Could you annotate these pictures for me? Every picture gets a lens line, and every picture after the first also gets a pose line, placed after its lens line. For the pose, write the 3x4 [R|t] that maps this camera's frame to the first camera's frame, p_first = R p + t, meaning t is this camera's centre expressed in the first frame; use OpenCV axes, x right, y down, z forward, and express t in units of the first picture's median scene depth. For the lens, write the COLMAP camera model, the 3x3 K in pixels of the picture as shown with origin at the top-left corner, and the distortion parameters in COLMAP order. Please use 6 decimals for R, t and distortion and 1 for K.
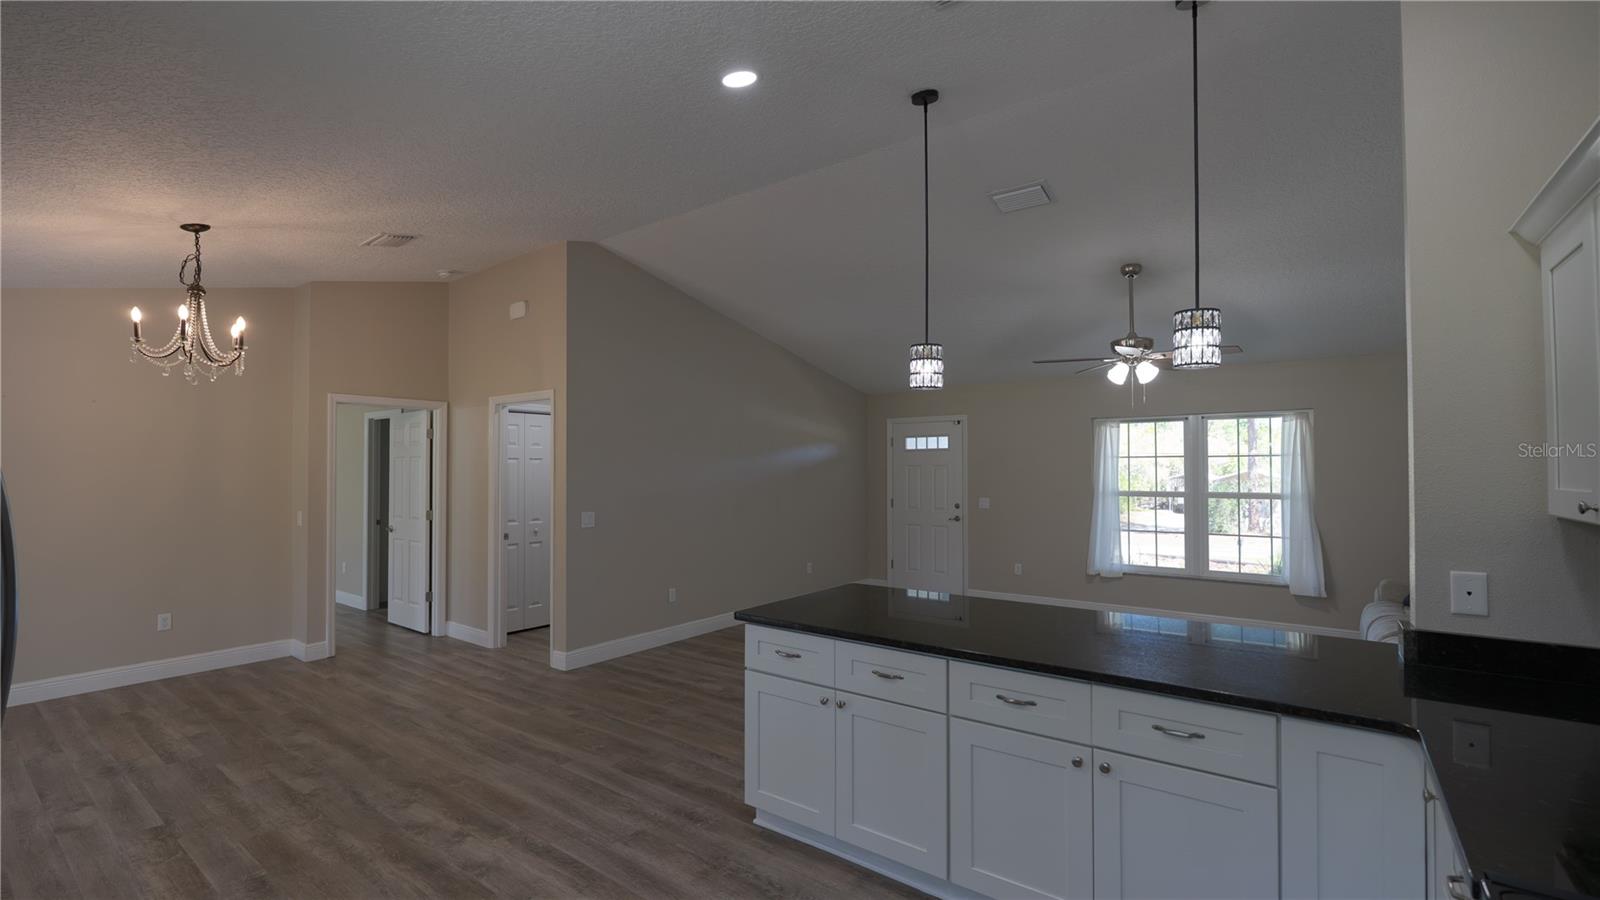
lens RADIAL K [[691.3, 0, 793.6], [0, 691.3, 453.0], [0, 0, 1]] dist [-0.011672, 0.000685]
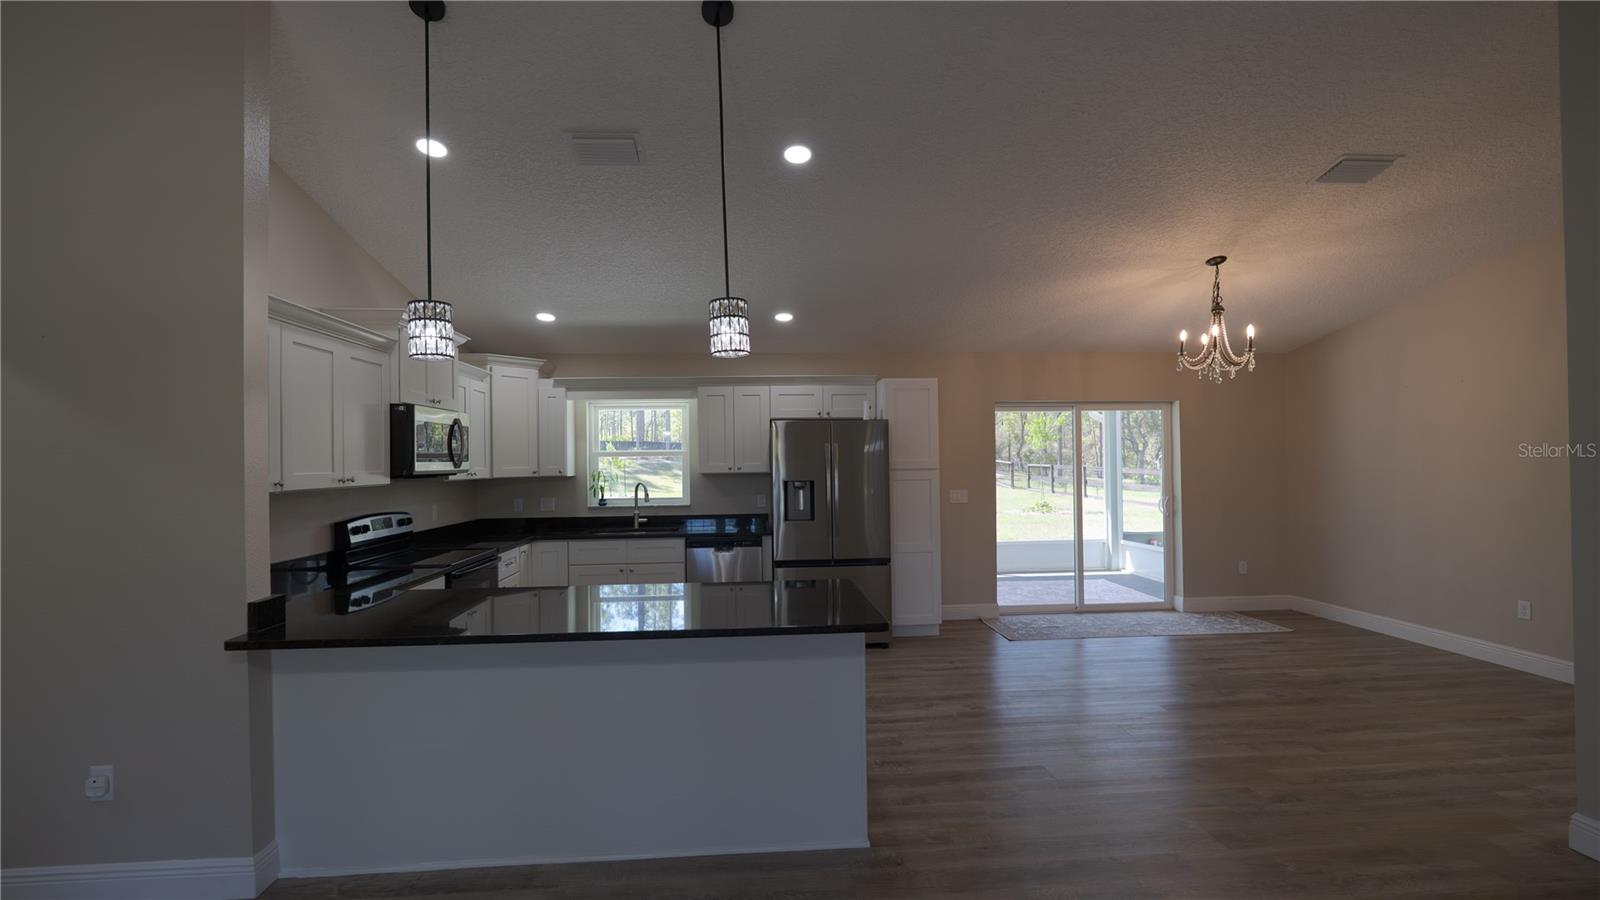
lens RADIAL K [[691.3, 0, 798.1], [0, 691.3, 459.4], [0, 0, 1]] dist [-0.011672, 0.000685]
pose [[-0.748729, 0.009186, -0.662812, 0.606923], [0.029384, 0.999381, -0.019343, 0.047476], [0.662225, -0.033959, -0.748536, 1.512817]]
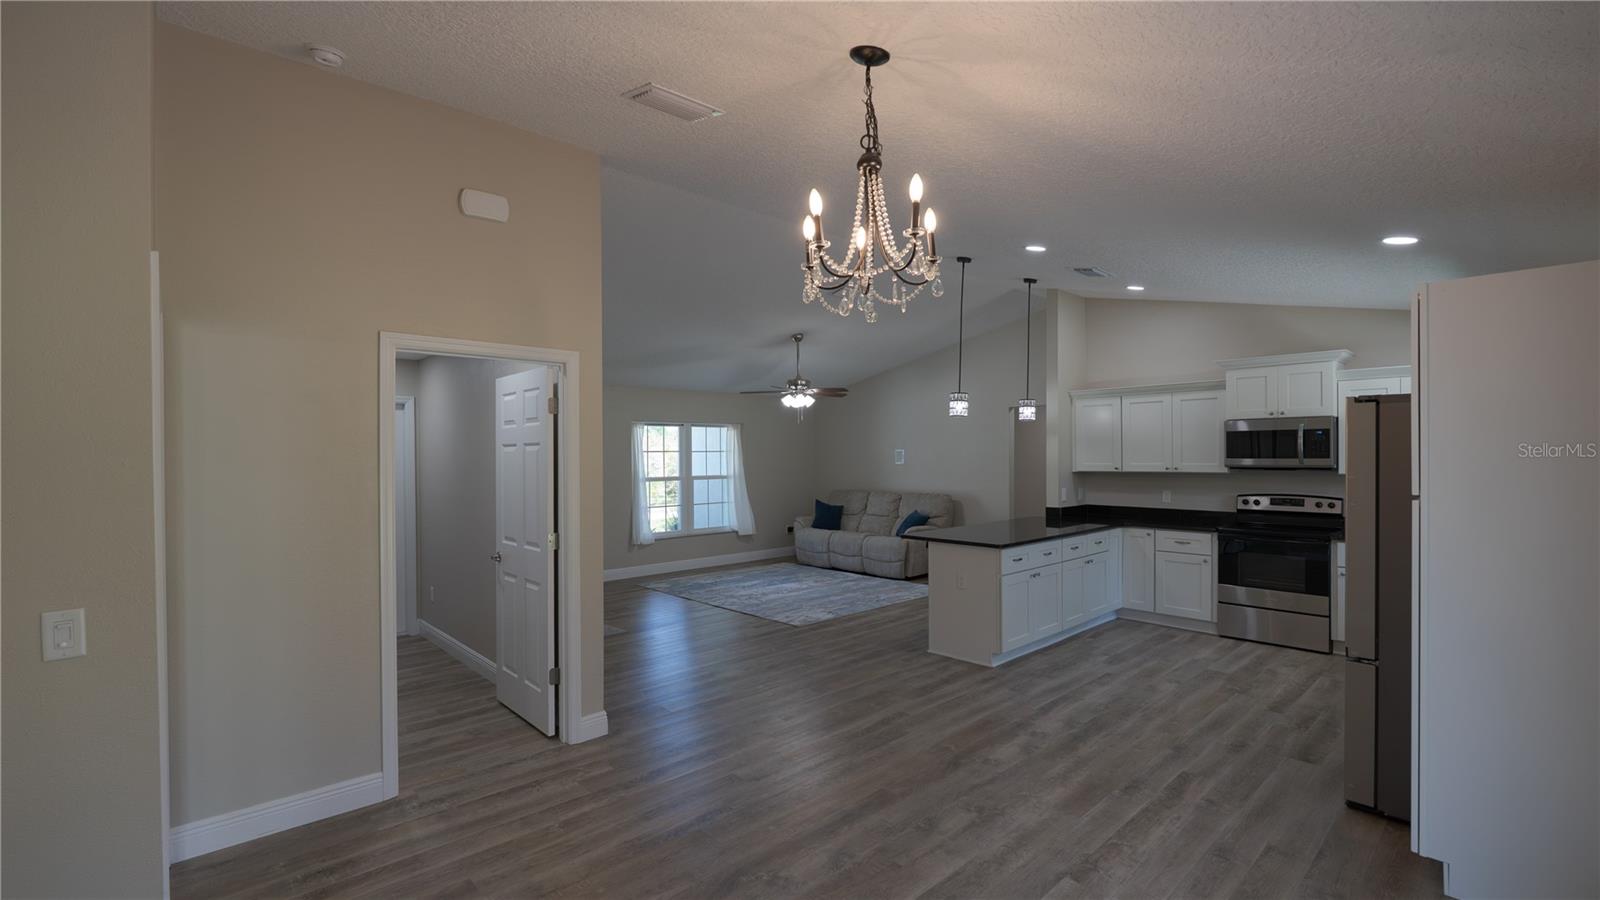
lens RADIAL K [[691.3, 0, 799.8], [0, 691.3, 458.7], [0, 0, 1]] dist [-0.011672, 0.000685]
pose [[0.176285, -0.004218, 0.984330, -1.545604], [-0.013131, 0.999892, 0.006637, 0.013795], [-0.984252, -0.014095, 0.176210, 1.001017]]
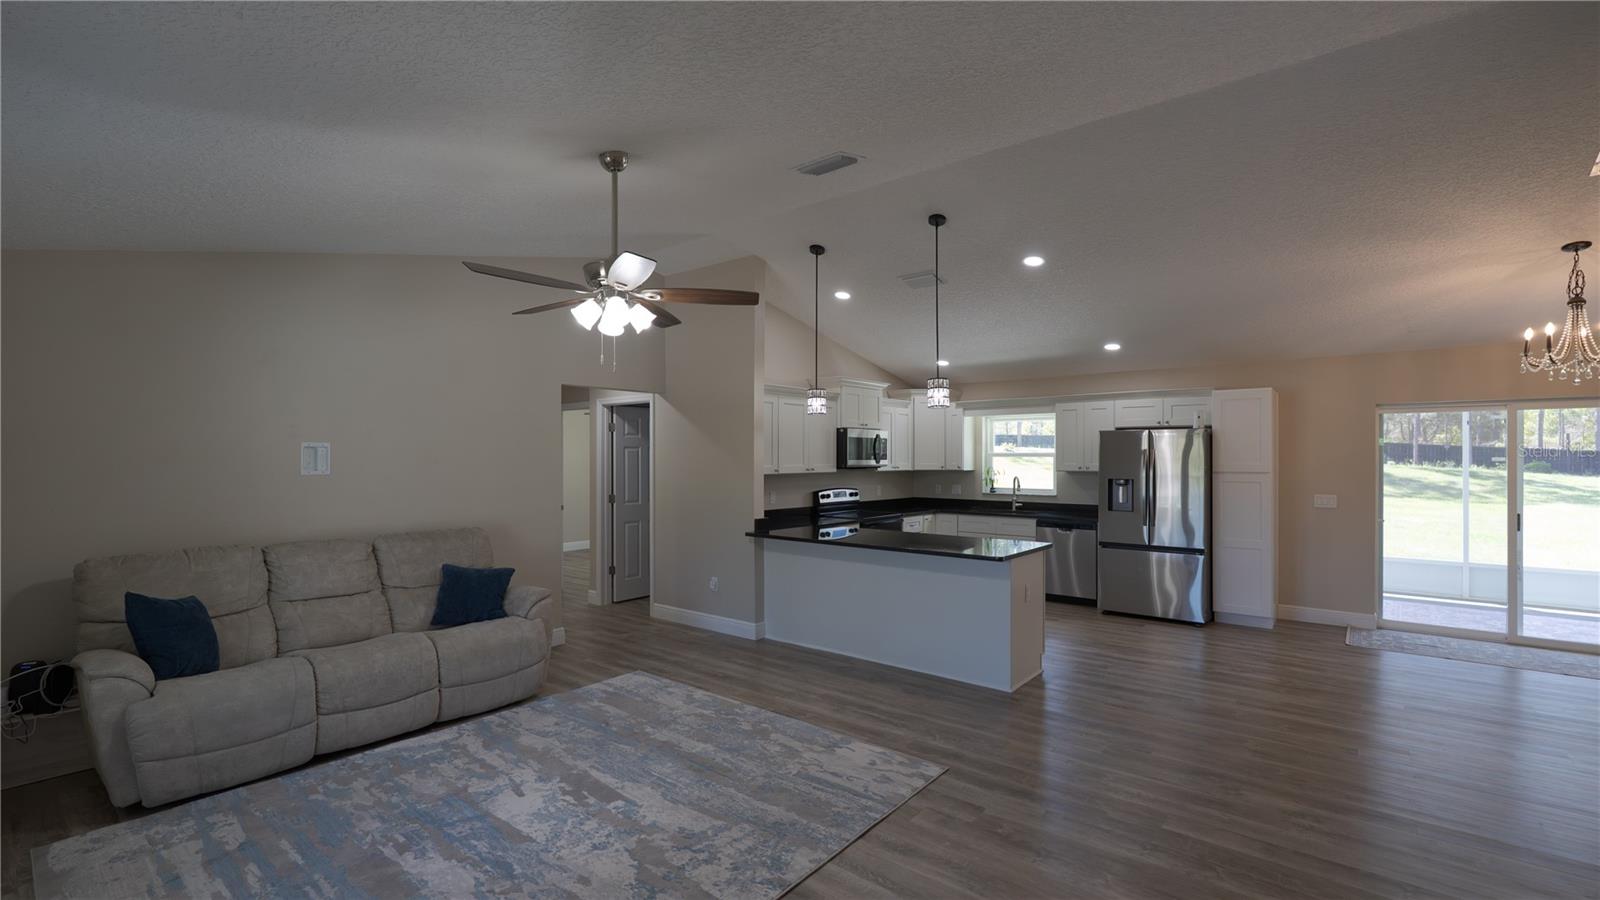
lens RADIAL K [[691.3, 0, 792.1], [0, 691.3, 451.9], [0, 0, 1]] dist [-0.011672, 0.000685]
pose [[-0.998928, 0.000252, 0.046290, 0.399480], [-0.001237, 0.999482, -0.032146, 0.053164], [-0.046274, -0.032168, -0.998411, 2.301182]]
